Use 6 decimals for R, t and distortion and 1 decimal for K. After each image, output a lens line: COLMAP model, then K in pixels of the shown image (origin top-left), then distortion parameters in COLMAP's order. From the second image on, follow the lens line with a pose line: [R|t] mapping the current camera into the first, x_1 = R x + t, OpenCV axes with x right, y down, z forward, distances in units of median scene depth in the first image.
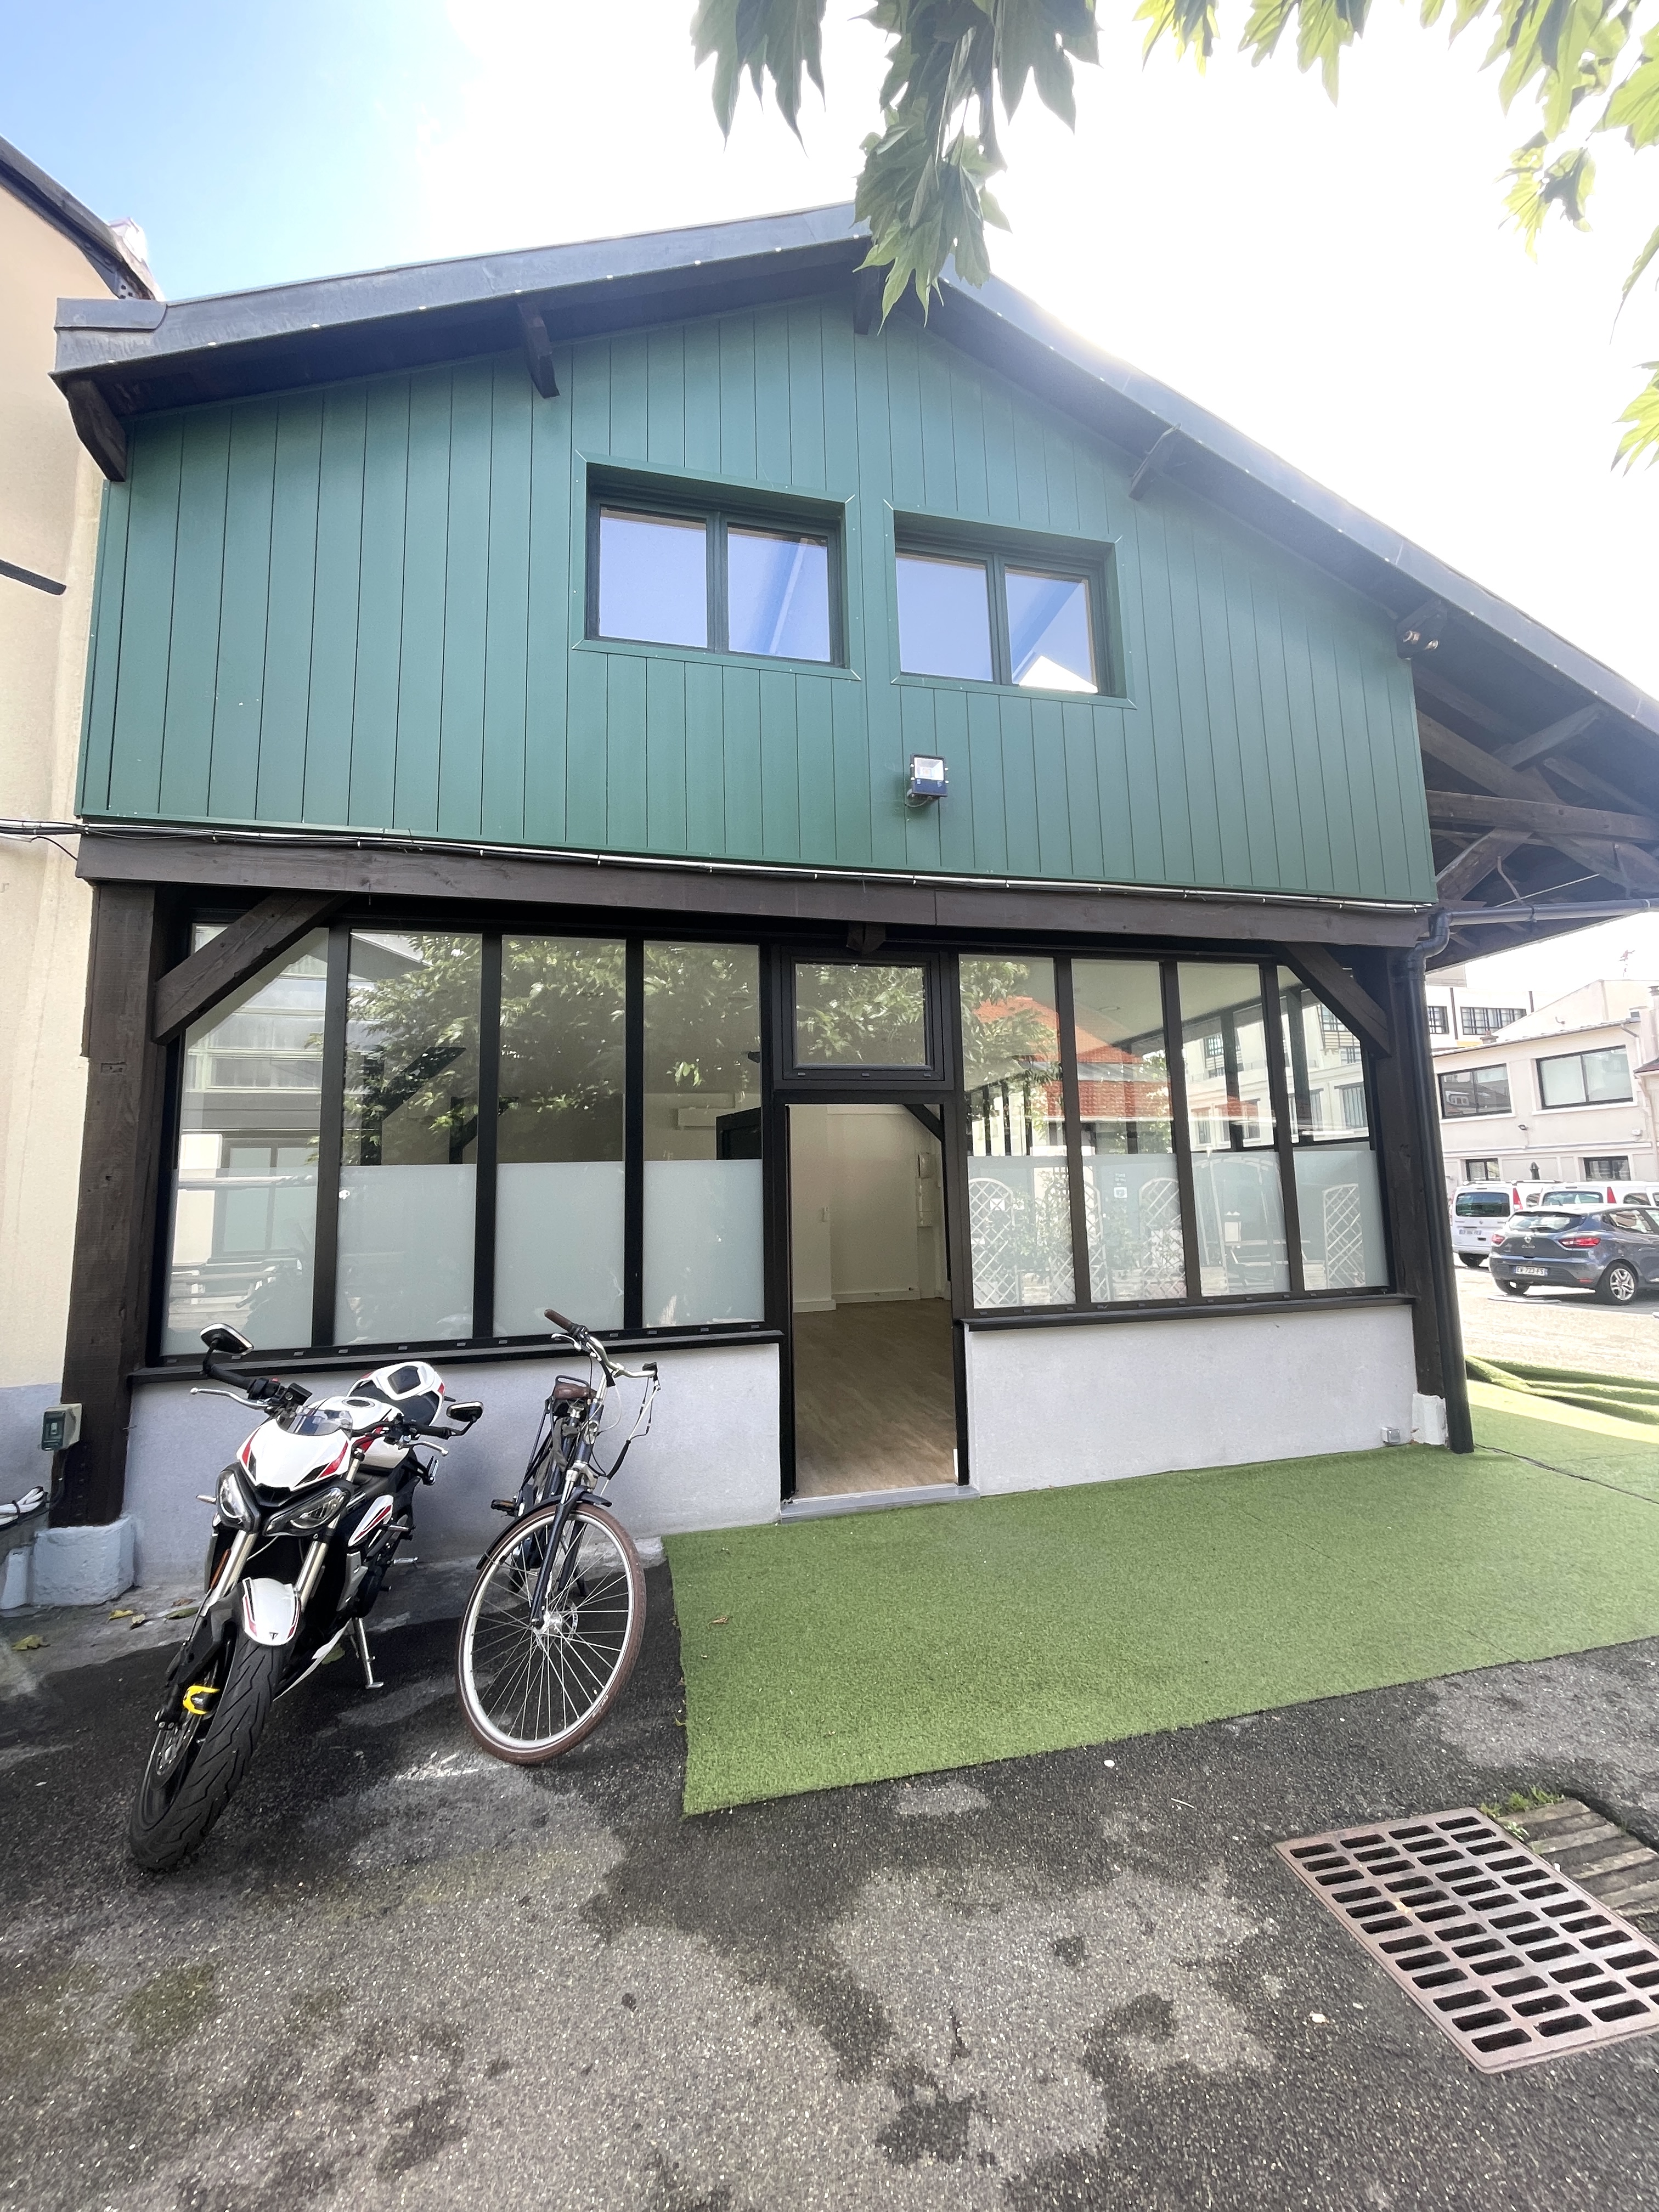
lens RADIAL K [[887.5, 0, 814.0], [0, 887.5, 1102.0], [0, 0, 1]] dist [-0.004363, 0.001086]
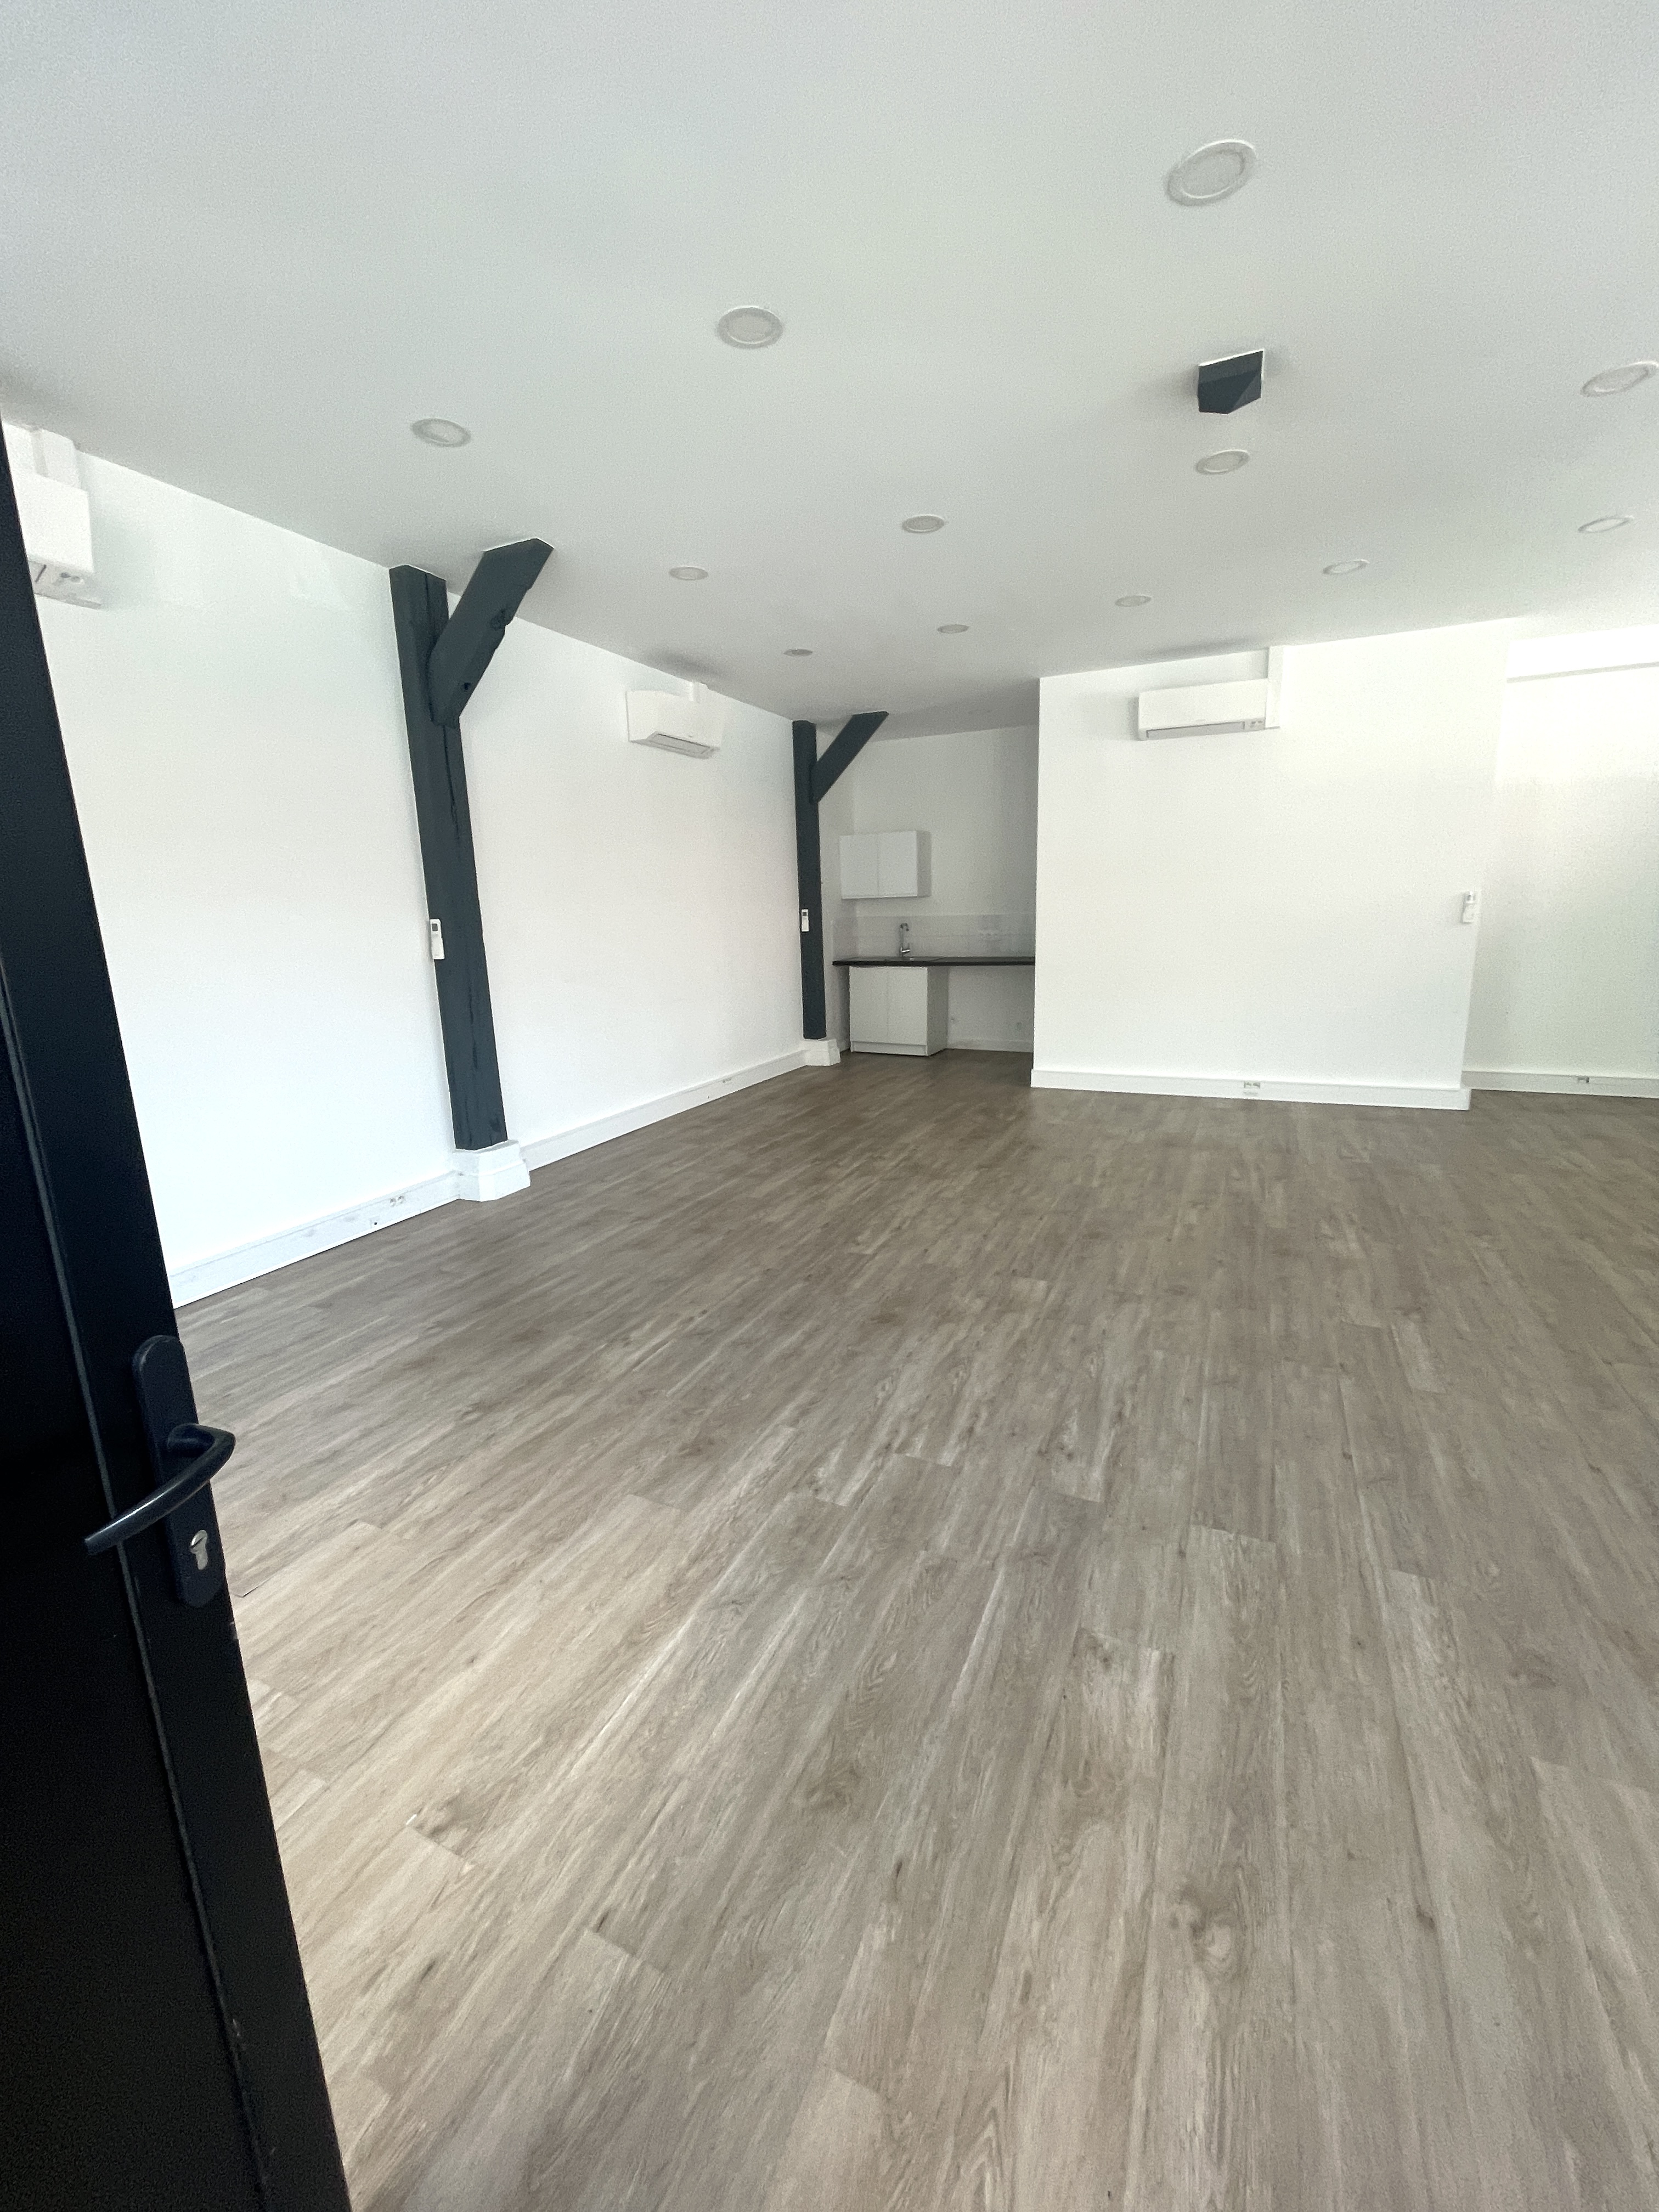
lens RADIAL K [[887.5, 0, 842.7], [0, 887.5, 1089.4], [0, 0, 1]] dist [-0.004363, 0.001086]
pose [[0.801815, 0.128305, -0.583636, 0.033011], [0.075121, 0.947287, 0.311453, 0.047868], [0.592832, -0.293571, 0.749910, 0.437164]]
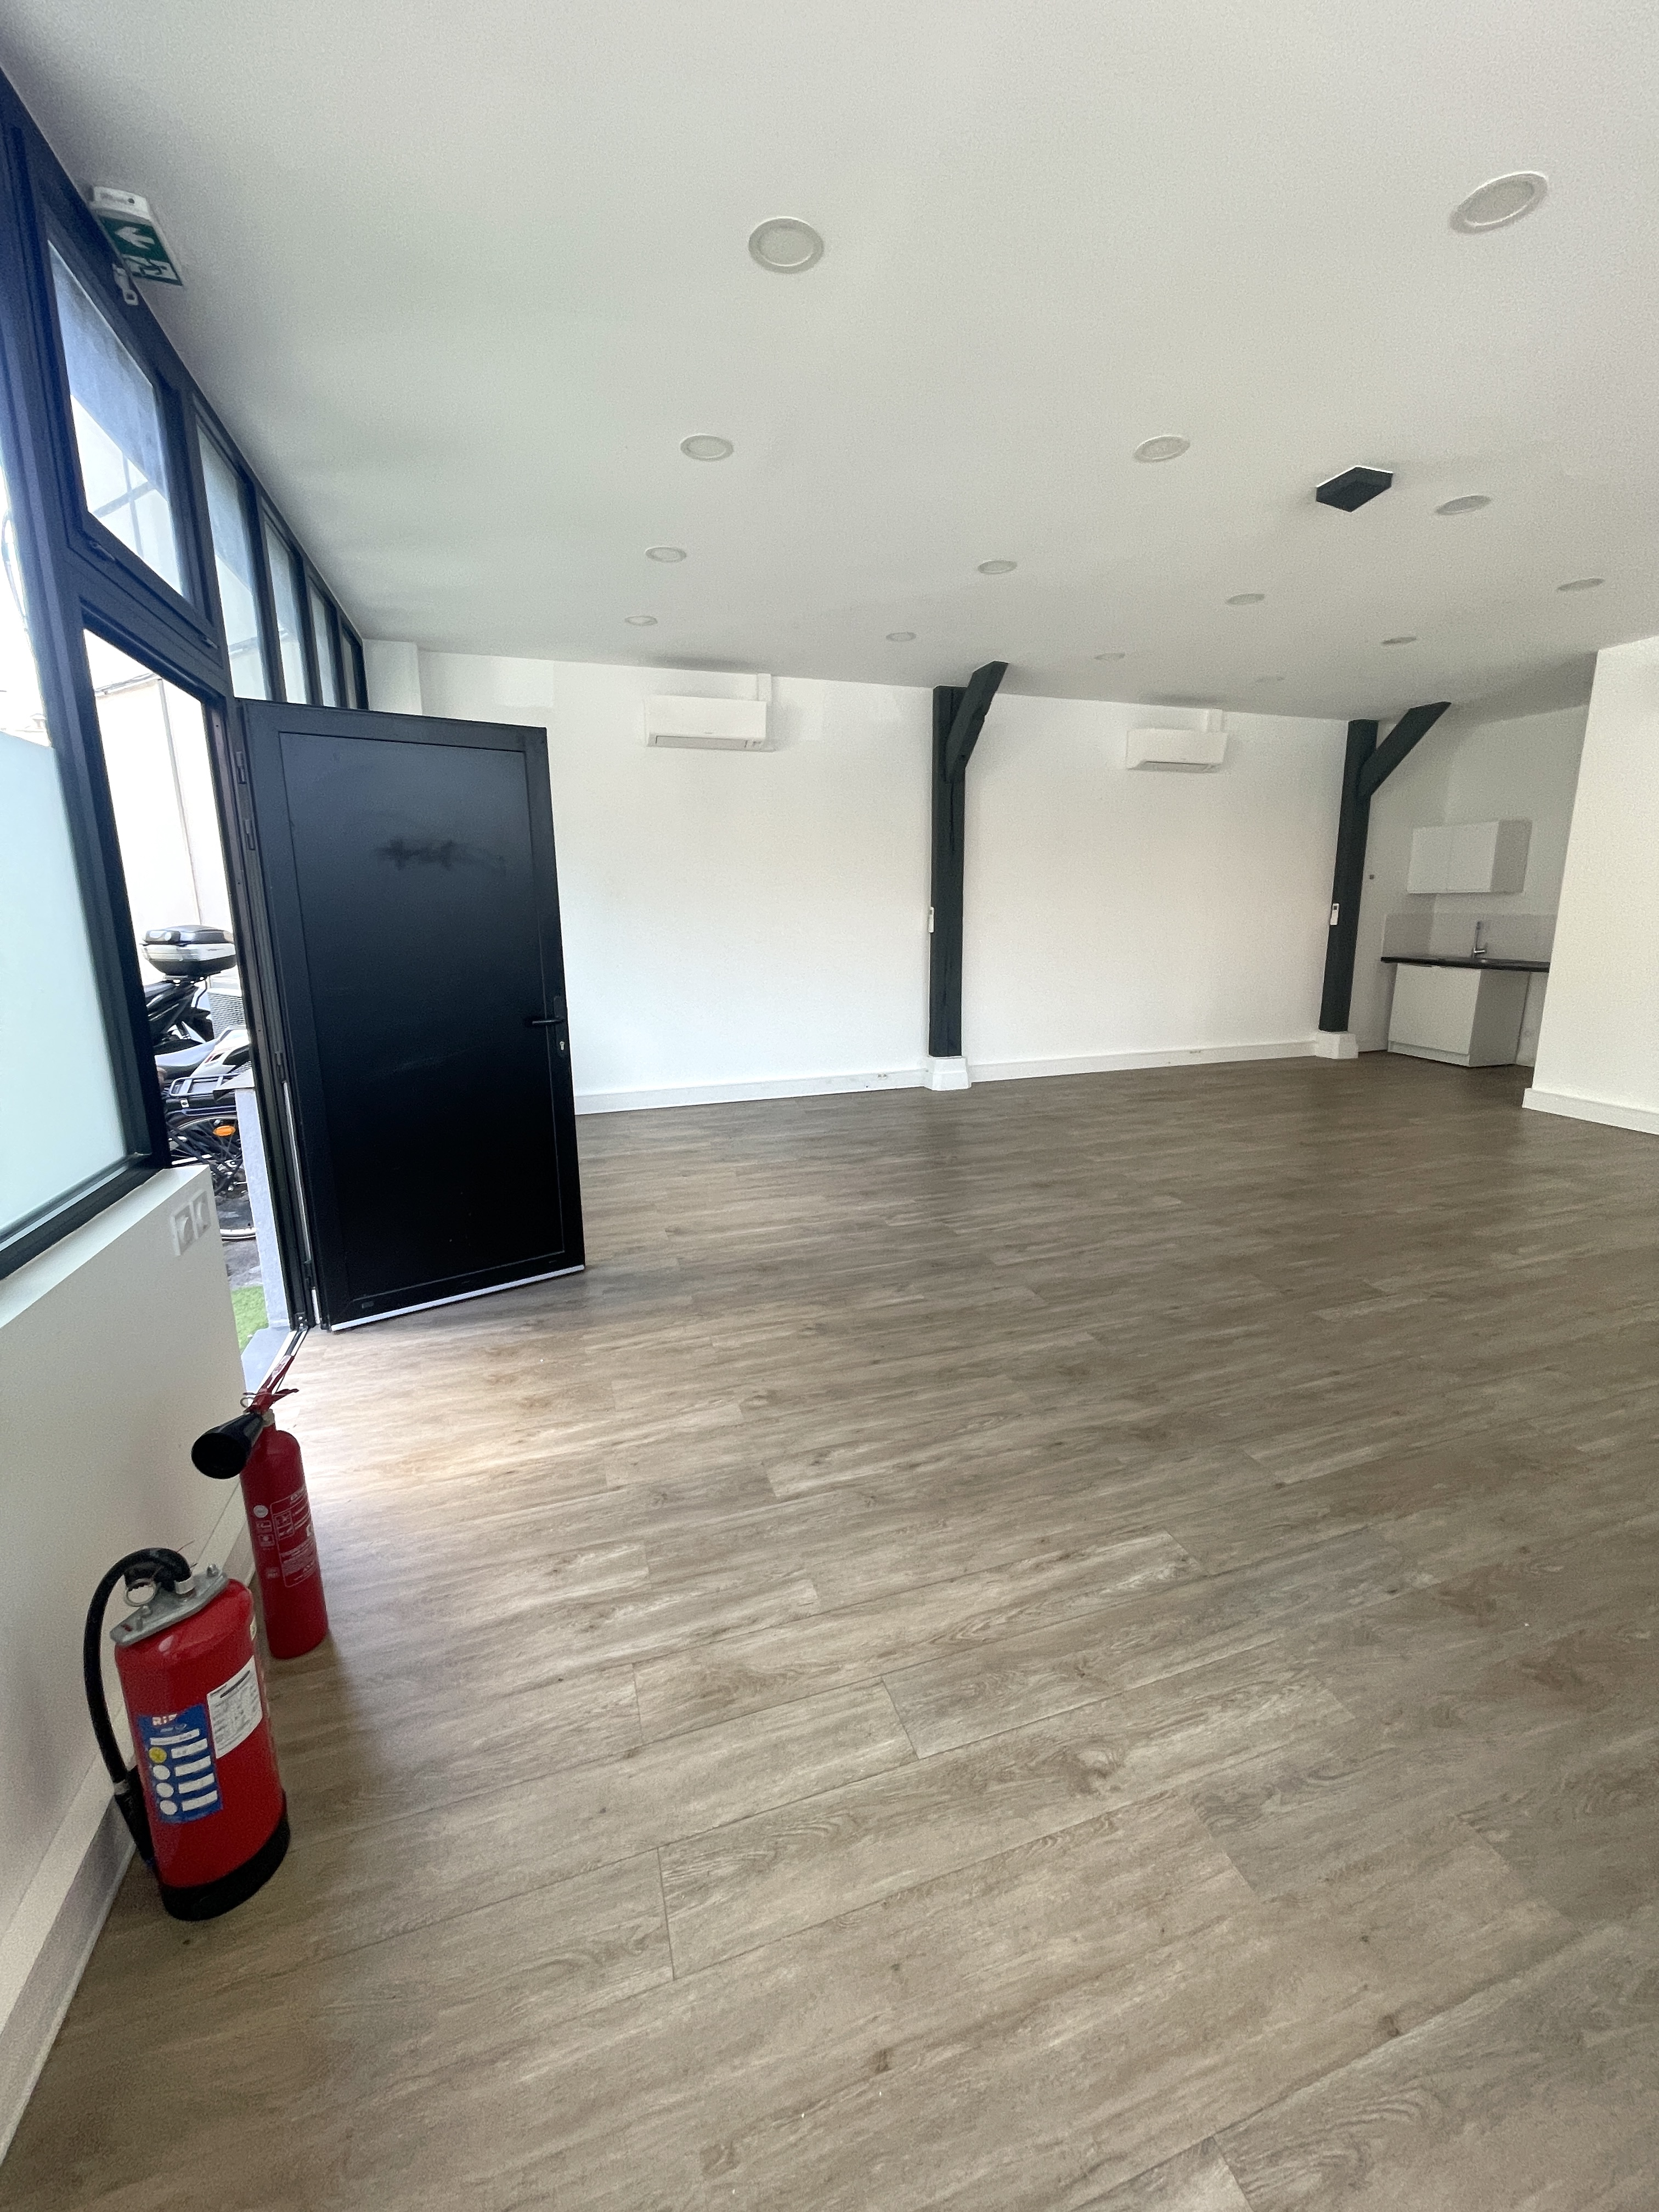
lens RADIAL K [[887.5, 0, 842.0], [0, 887.5, 1088.8], [0, 0, 1]] dist [-0.004363, 0.001086]
pose [[0.110675, 0.231625, -0.966489, 0.243887], [0.122852, 0.961817, 0.244573, 0.048522], [0.986234, -0.145803, 0.077993, 0.507999]]
